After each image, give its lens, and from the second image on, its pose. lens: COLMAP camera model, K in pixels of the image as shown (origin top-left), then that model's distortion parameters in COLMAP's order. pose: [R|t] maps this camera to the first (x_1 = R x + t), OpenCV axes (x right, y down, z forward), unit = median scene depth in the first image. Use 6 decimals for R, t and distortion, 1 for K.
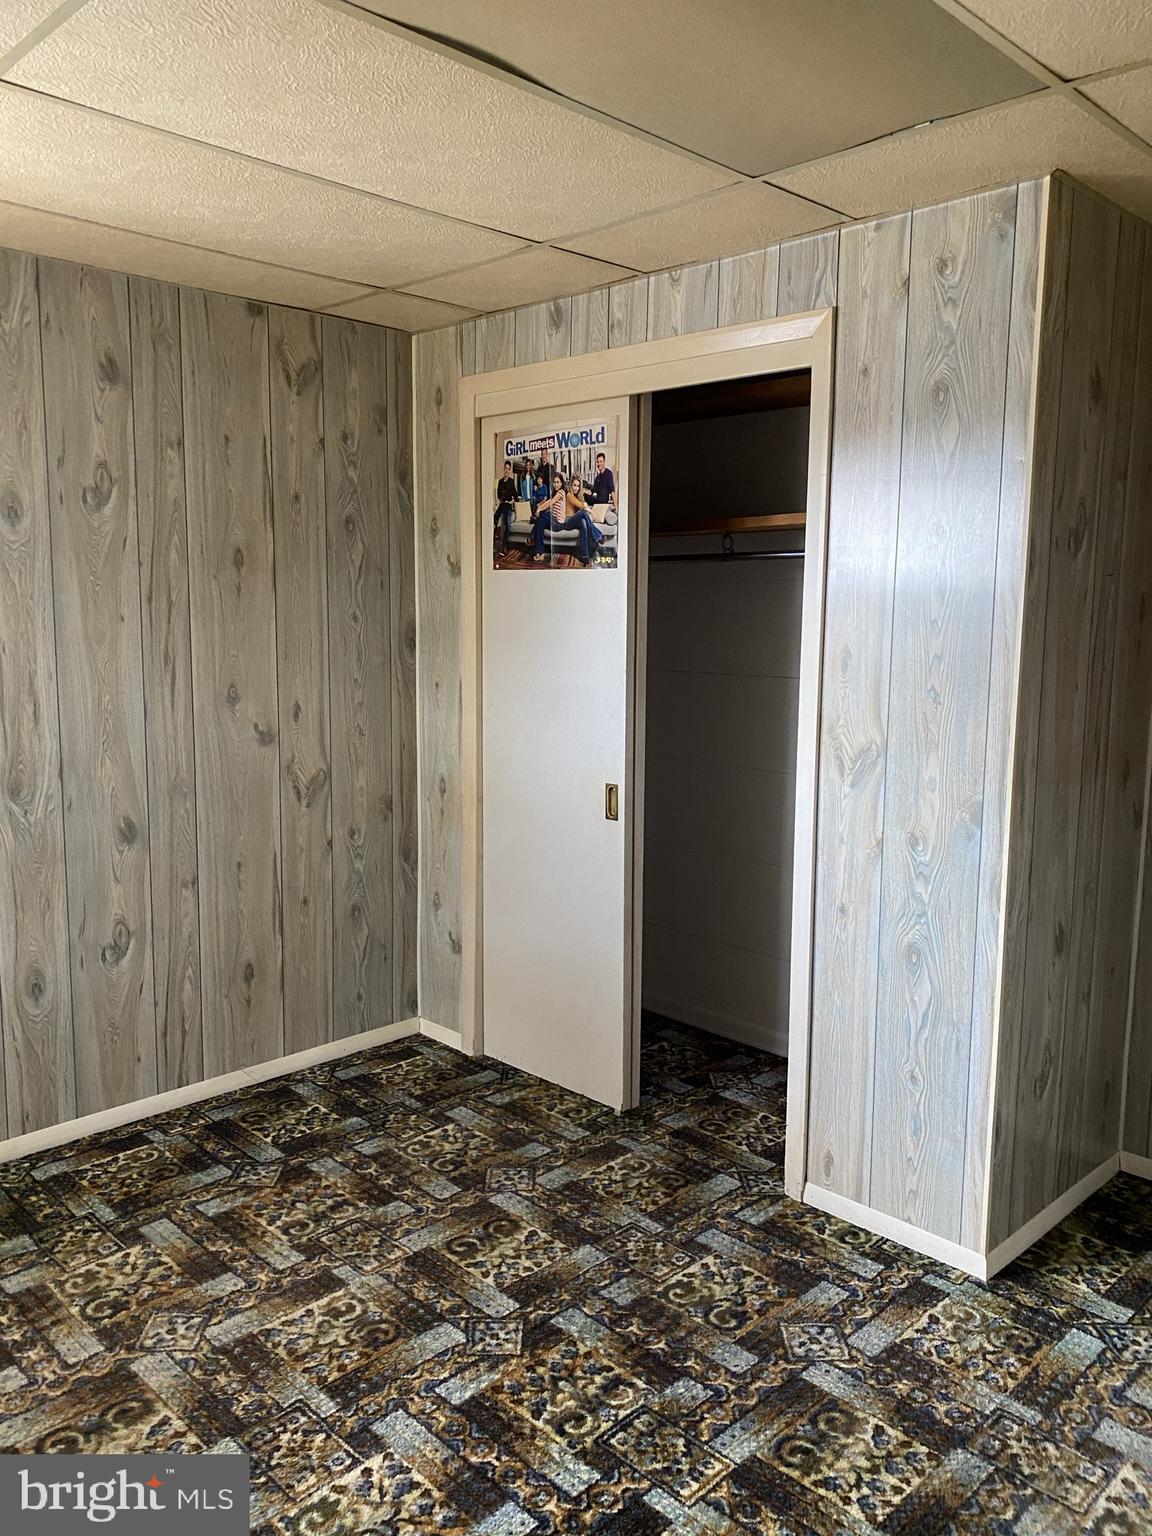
lens RADIAL K [[1184.4, 0, 551.3], [0, 1184.4, 760.0], [0, 0, 1]] dist [0.007945, -0.000123]
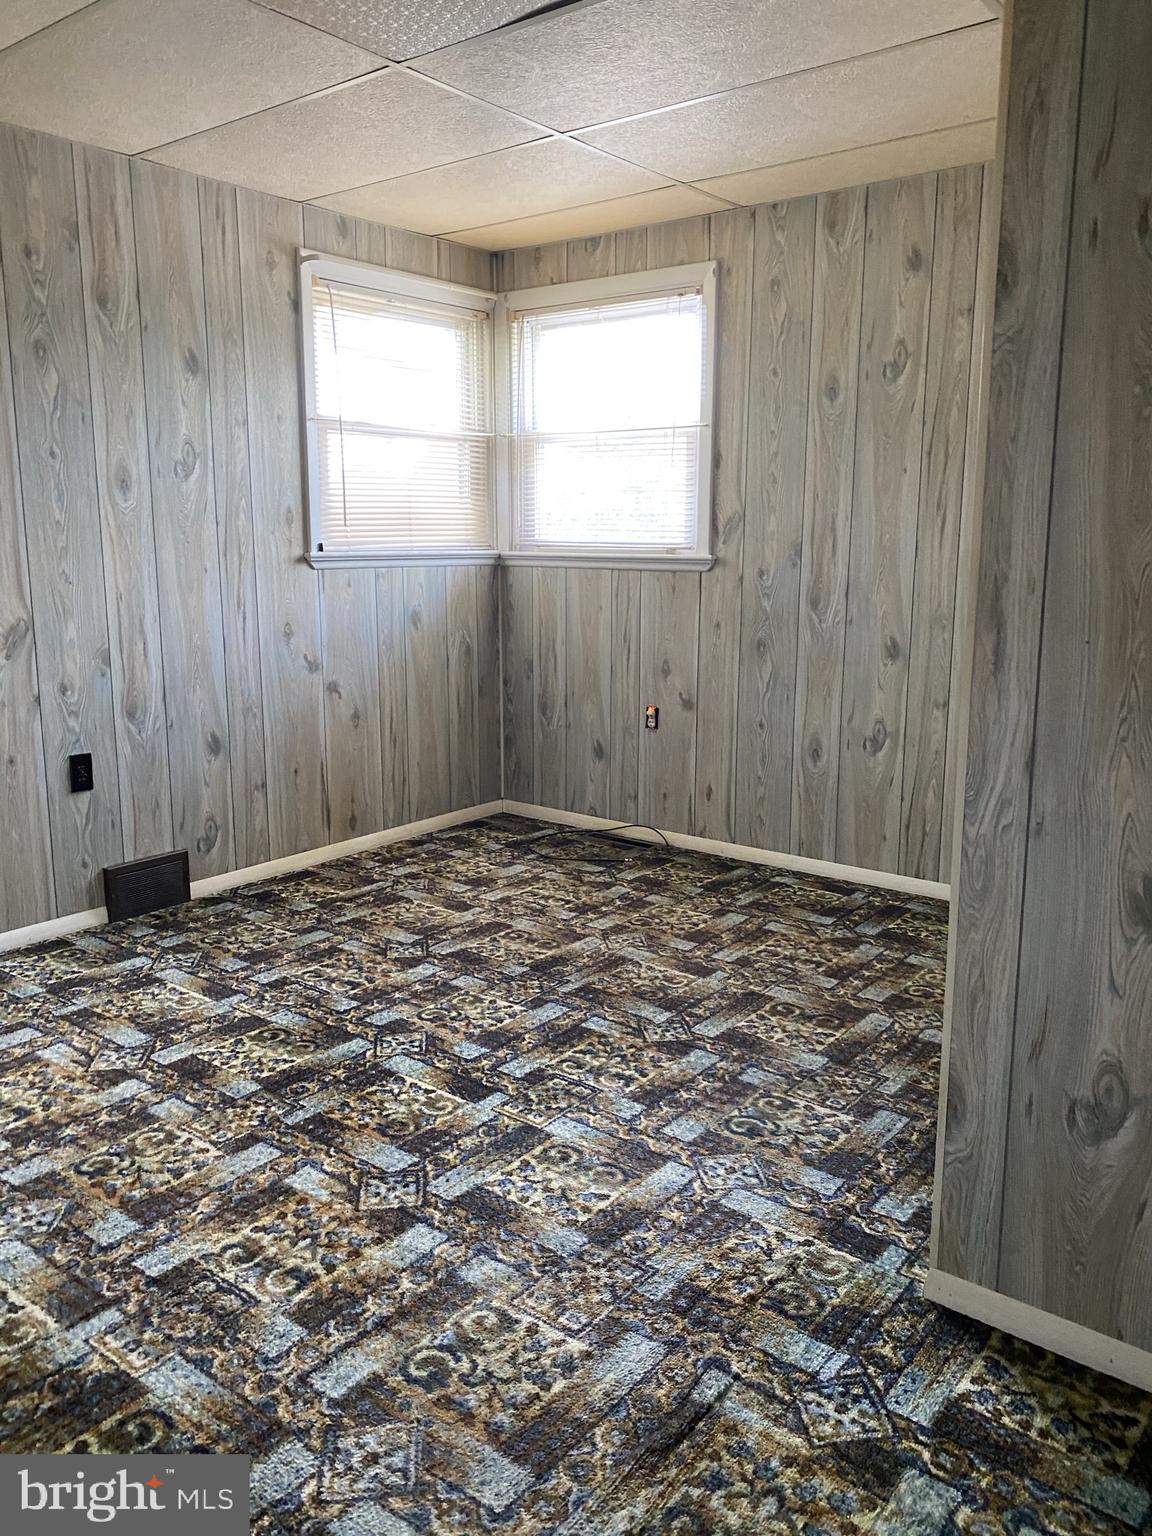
lens RADIAL K [[1139.4, 0, 577.0], [0, 1139.4, 750.5], [0, 0, 1]] dist [0.079070, -0.180504]
pose [[0.140069, 0.179053, -0.973818, 0.928088], [-0.131600, 0.978154, 0.160922, 0.018312], [0.981357, 0.105614, 0.160572, 0.609130]]
